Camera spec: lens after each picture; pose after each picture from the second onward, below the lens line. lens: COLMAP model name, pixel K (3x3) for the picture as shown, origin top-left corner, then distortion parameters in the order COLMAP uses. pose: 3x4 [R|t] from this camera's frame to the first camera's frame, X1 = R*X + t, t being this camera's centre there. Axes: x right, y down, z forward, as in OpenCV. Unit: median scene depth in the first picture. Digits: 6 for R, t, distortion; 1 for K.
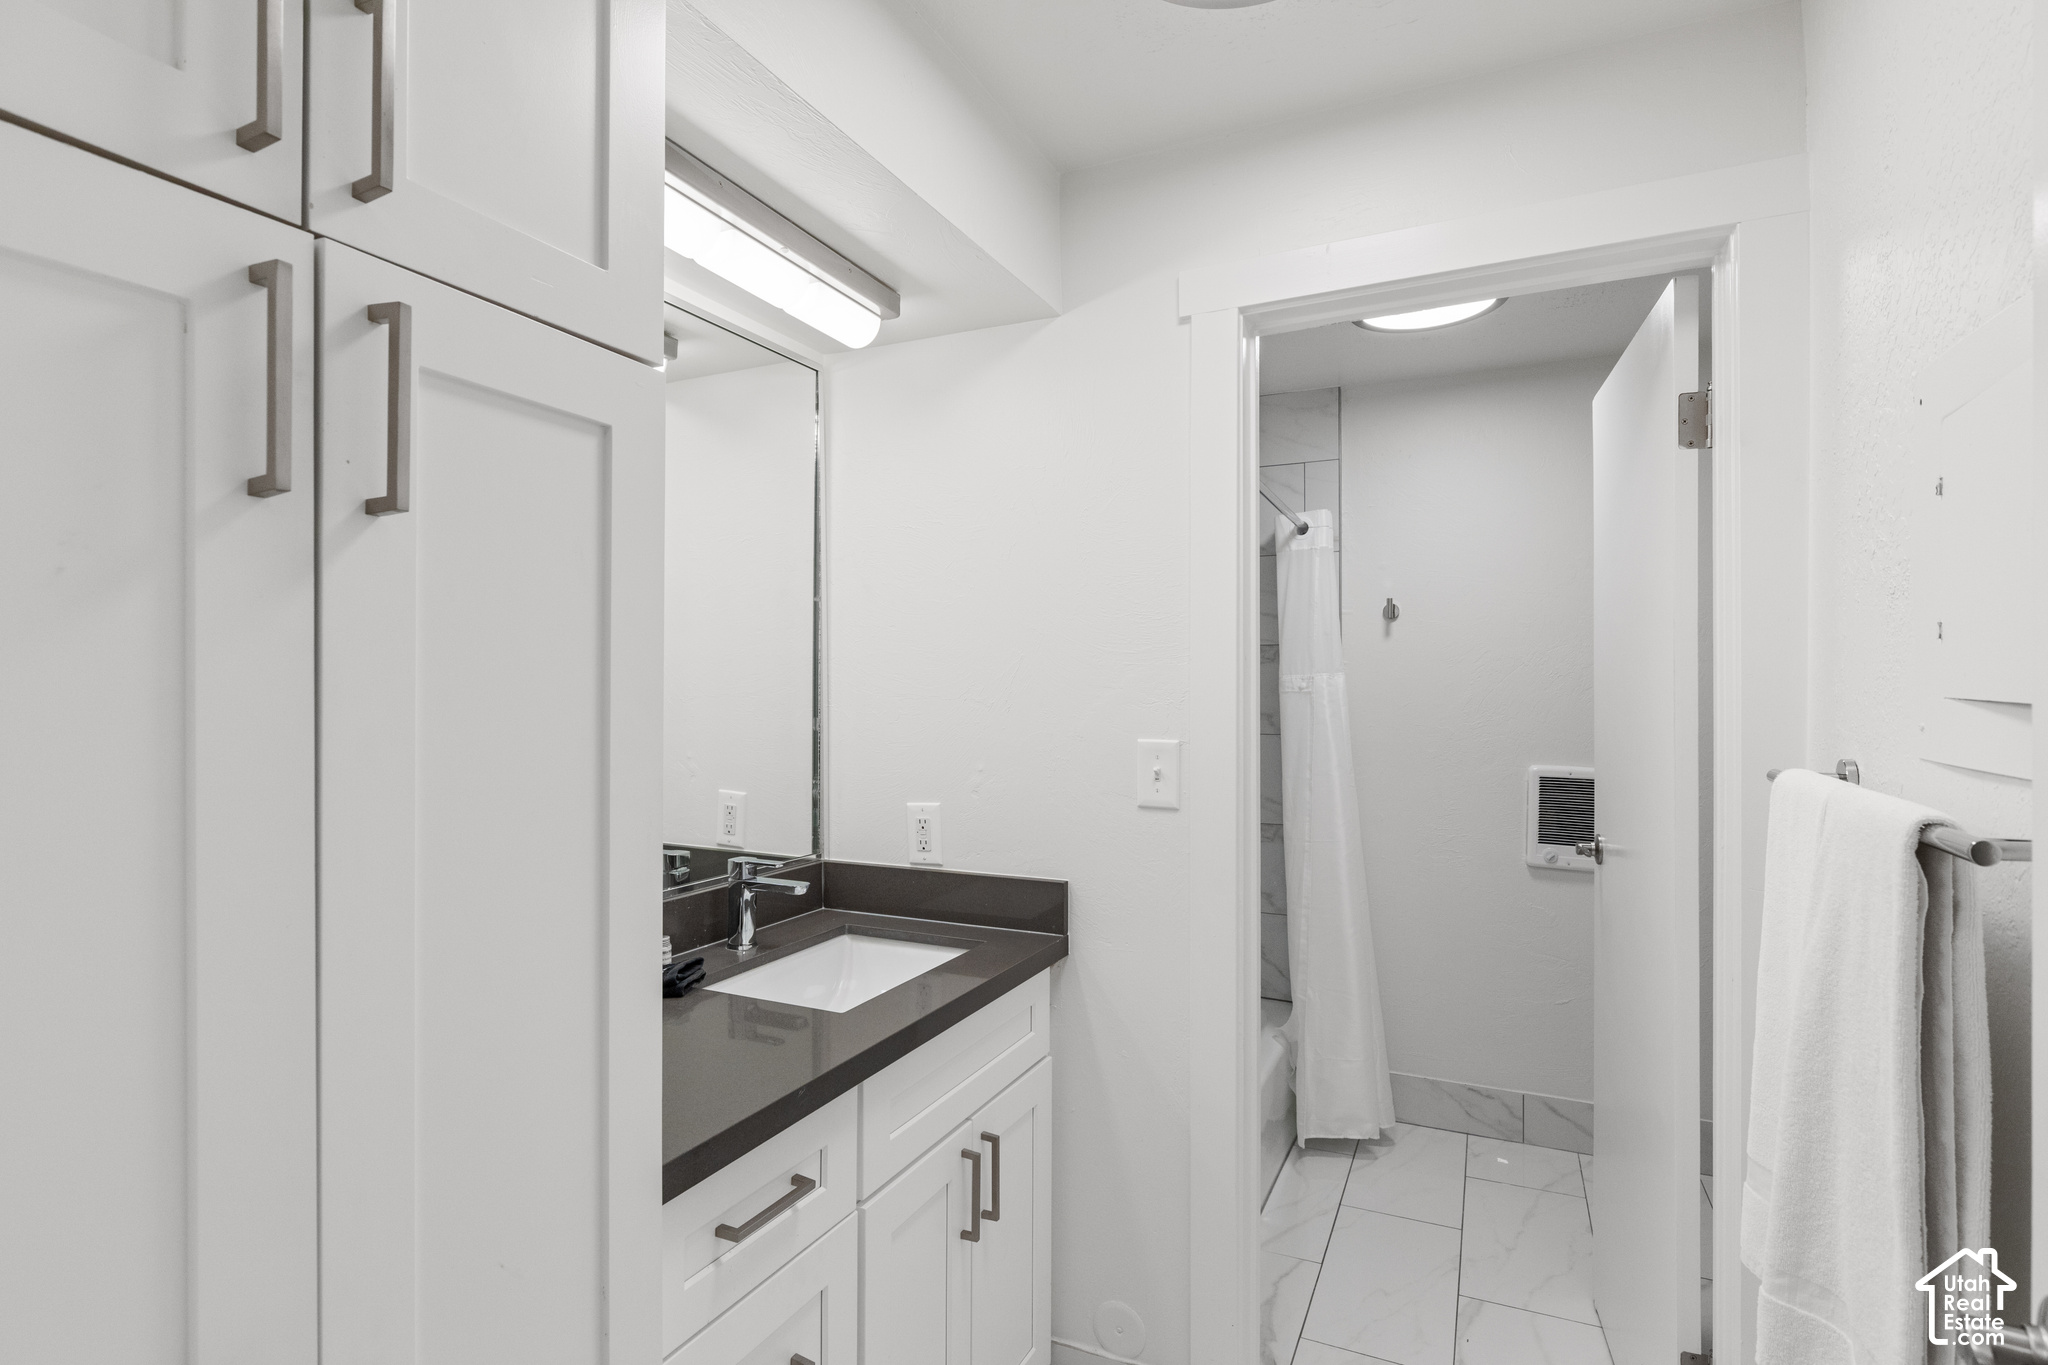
lens RADIAL K [[1026.8, 0, 1024.0], [0, 1026.8, 682.5], [0, 0, 1]] dist [-0.002426, 0.000216]
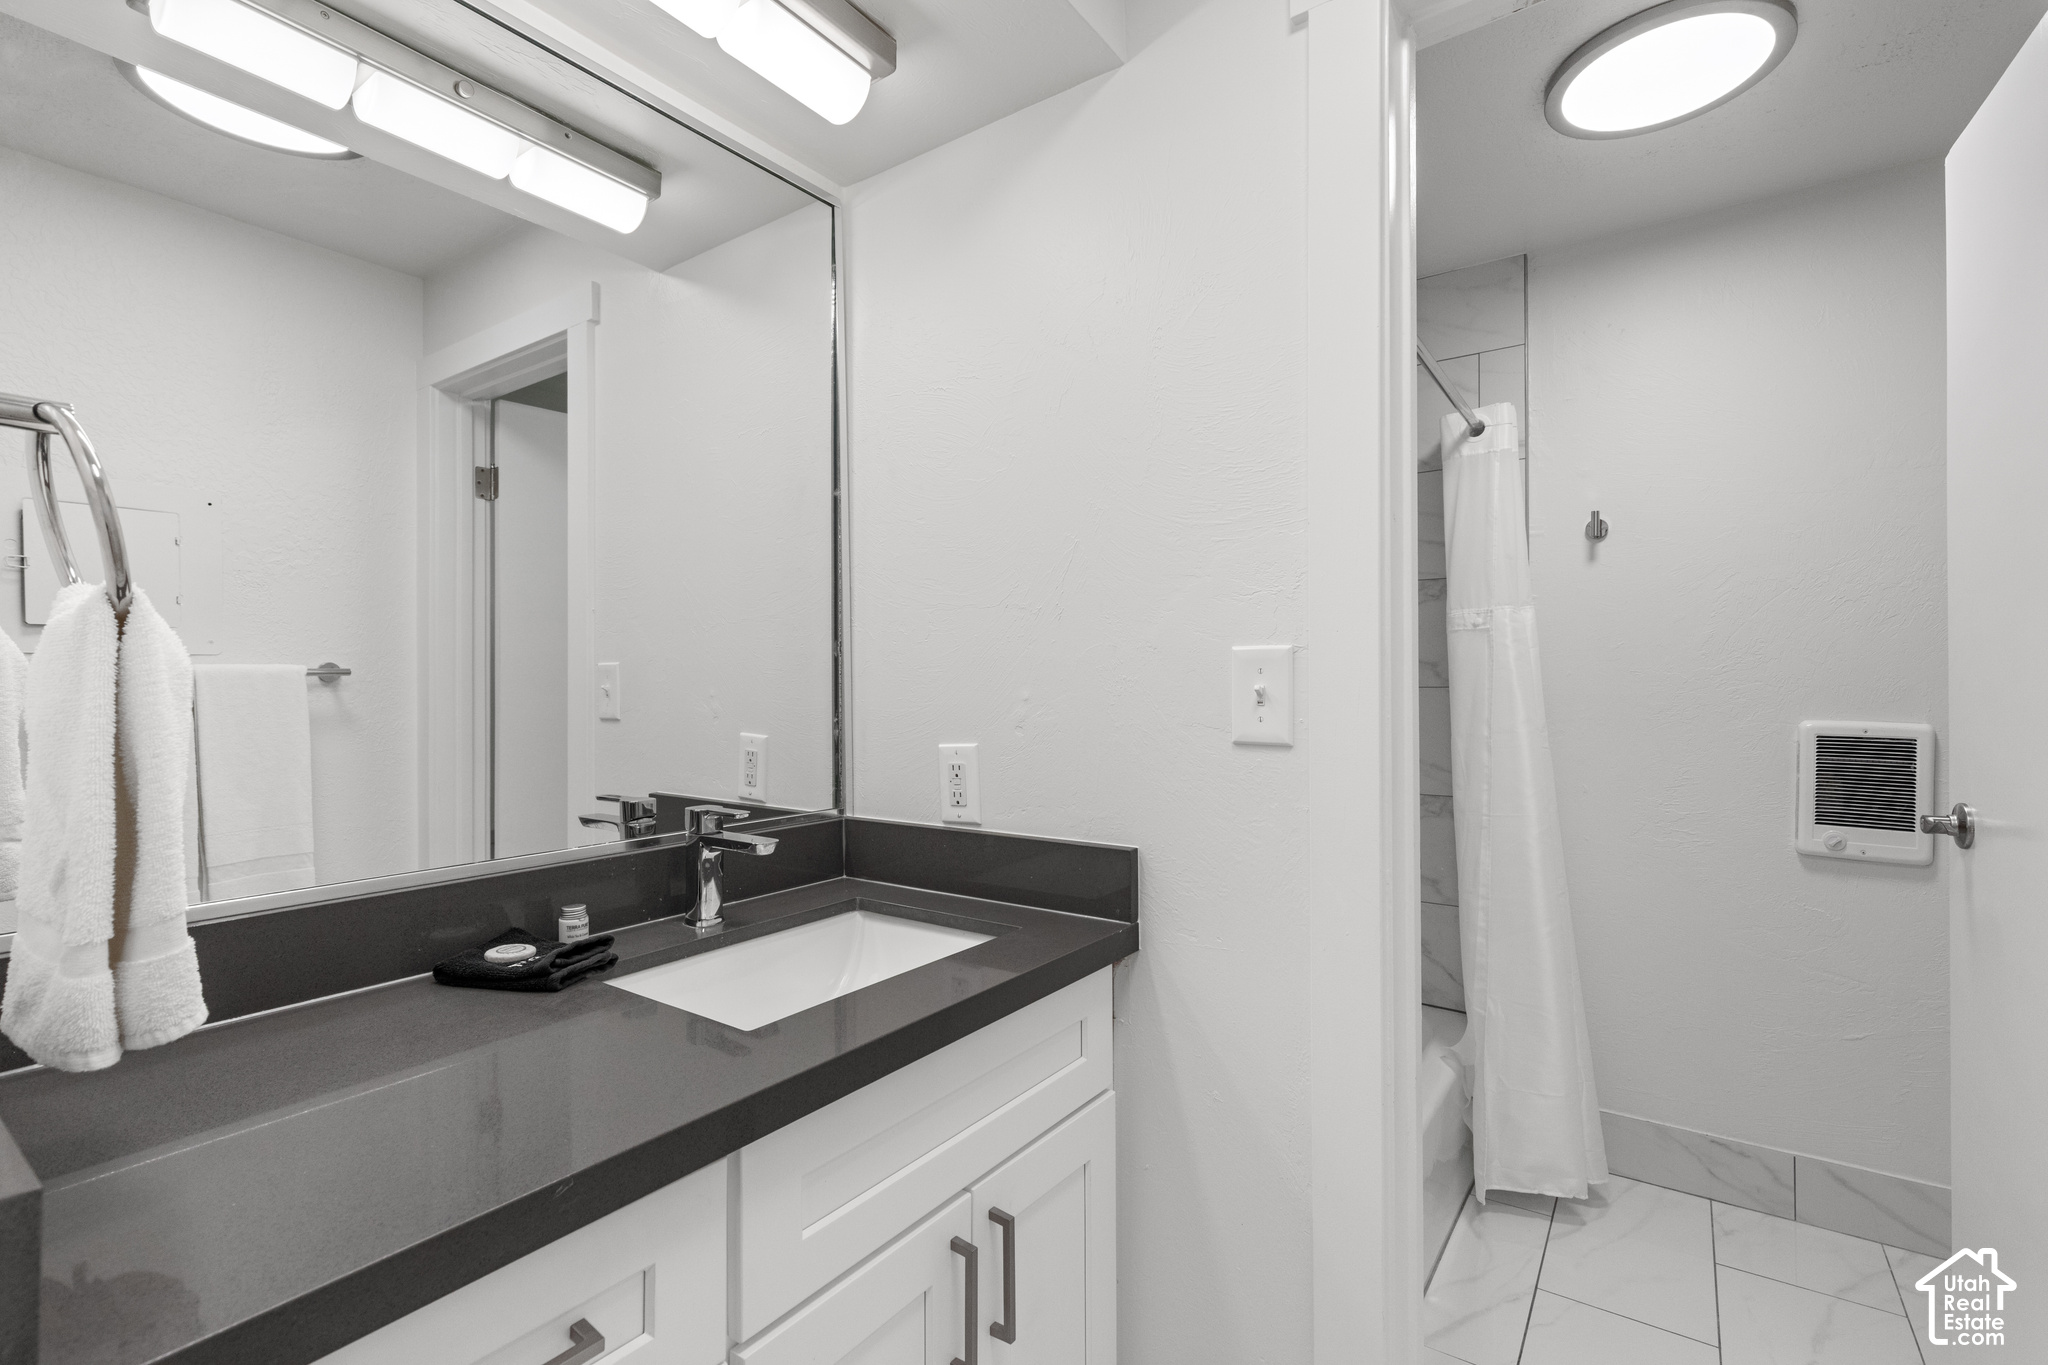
lens RADIAL K [[940.1, 0, 1024.0], [0, 940.1, 682.5], [0, 0, 1]] dist [0.006841, -0.000622]
pose [[0.984375, -0.004884, -0.176017, 0.059982], [0.005312, 0.999984, 0.001960, 0.055648], [0.176004, -0.002865, 0.984385, 0.248791]]
